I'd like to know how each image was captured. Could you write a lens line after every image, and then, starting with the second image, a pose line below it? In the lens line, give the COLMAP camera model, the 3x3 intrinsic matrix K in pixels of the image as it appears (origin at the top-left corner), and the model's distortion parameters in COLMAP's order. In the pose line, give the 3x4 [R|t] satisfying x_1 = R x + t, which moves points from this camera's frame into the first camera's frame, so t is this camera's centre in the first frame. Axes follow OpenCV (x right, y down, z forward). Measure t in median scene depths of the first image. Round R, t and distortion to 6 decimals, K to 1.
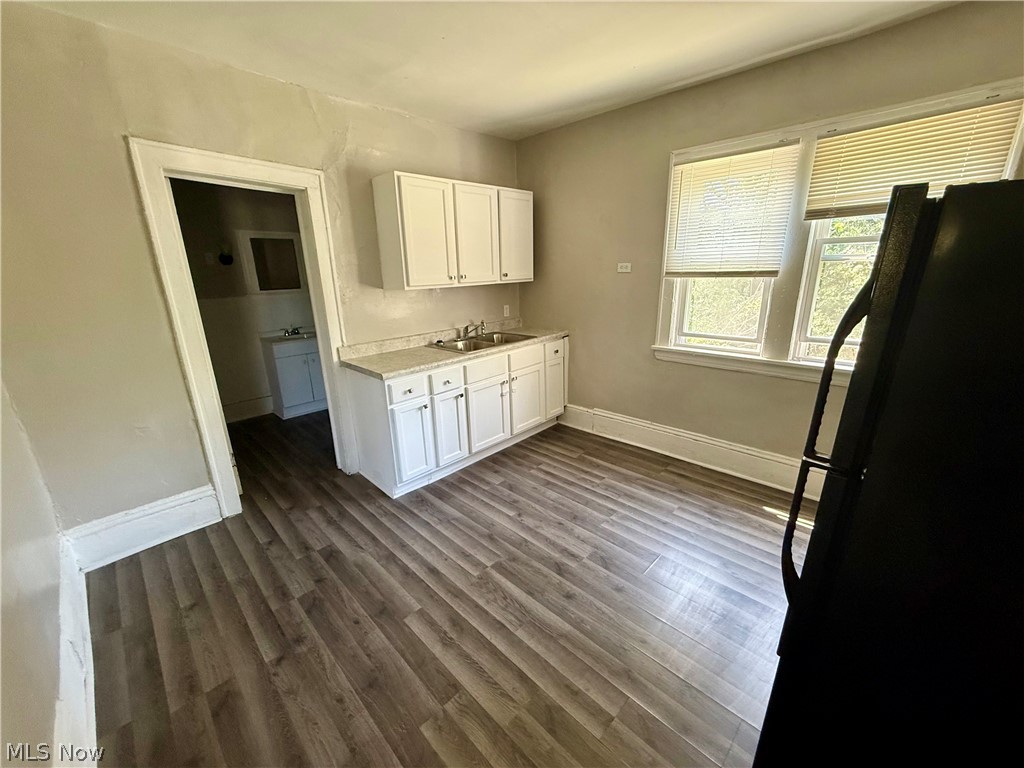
lens RADIAL K [[408.3, 0, 508.4], [0, 408.3, 385.6], [0, 0, 1]] dist [-0.001205, 0.000141]
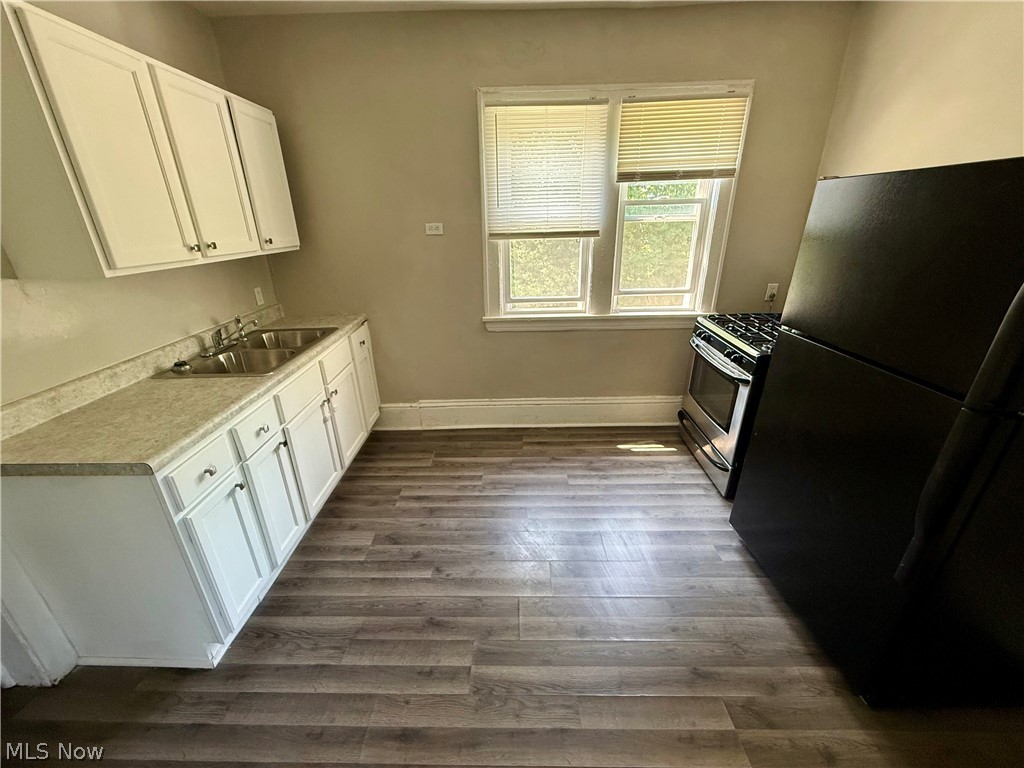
lens RADIAL K [[408.3, 0, 508.4], [0, 408.3, 385.6], [0, 0, 1]] dist [-0.001205, 0.000141]
pose [[0.718466, -0.251557, 0.648479, -0.259732], [0.198558, 0.967691, 0.155398, -0.091907], [-0.666619, 0.017113, 0.745202, 0.331555]]
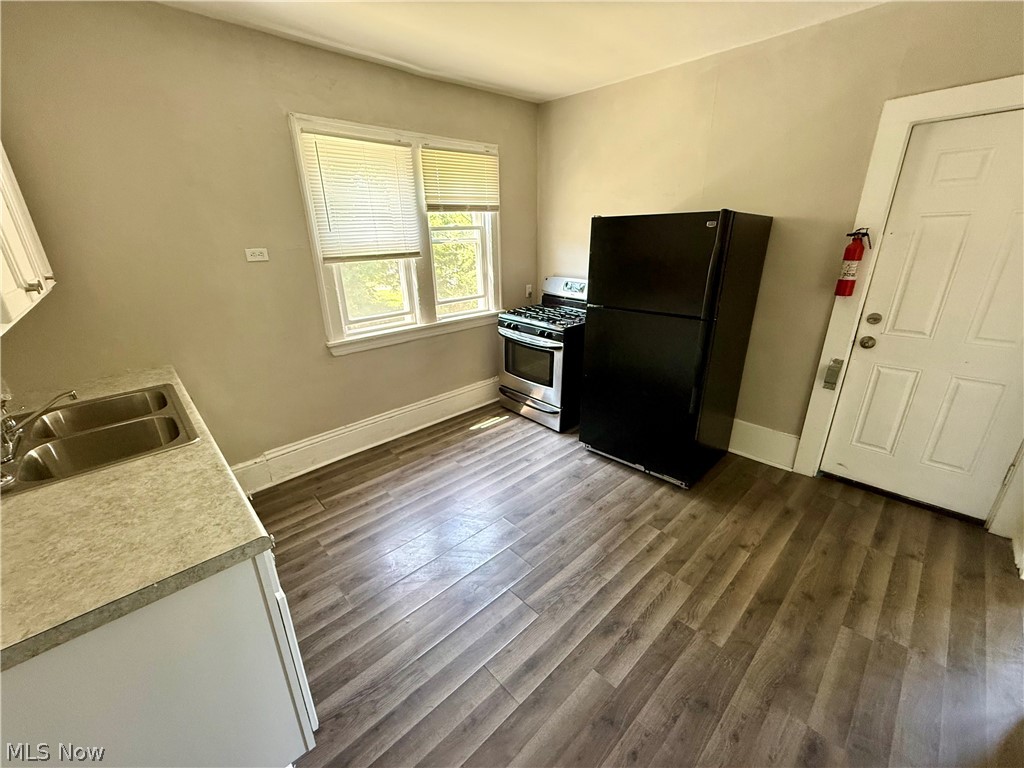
lens RADIAL K [[408.3, 0, 508.4], [0, 408.3, 385.6], [0, 0, 1]] dist [-0.001205, 0.000141]
pose [[0.037402, -0.322834, 0.945716, -0.550020], [0.307308, 0.904233, 0.296519, -0.176192], [-0.950875, 0.279536, 0.133030, 0.614140]]
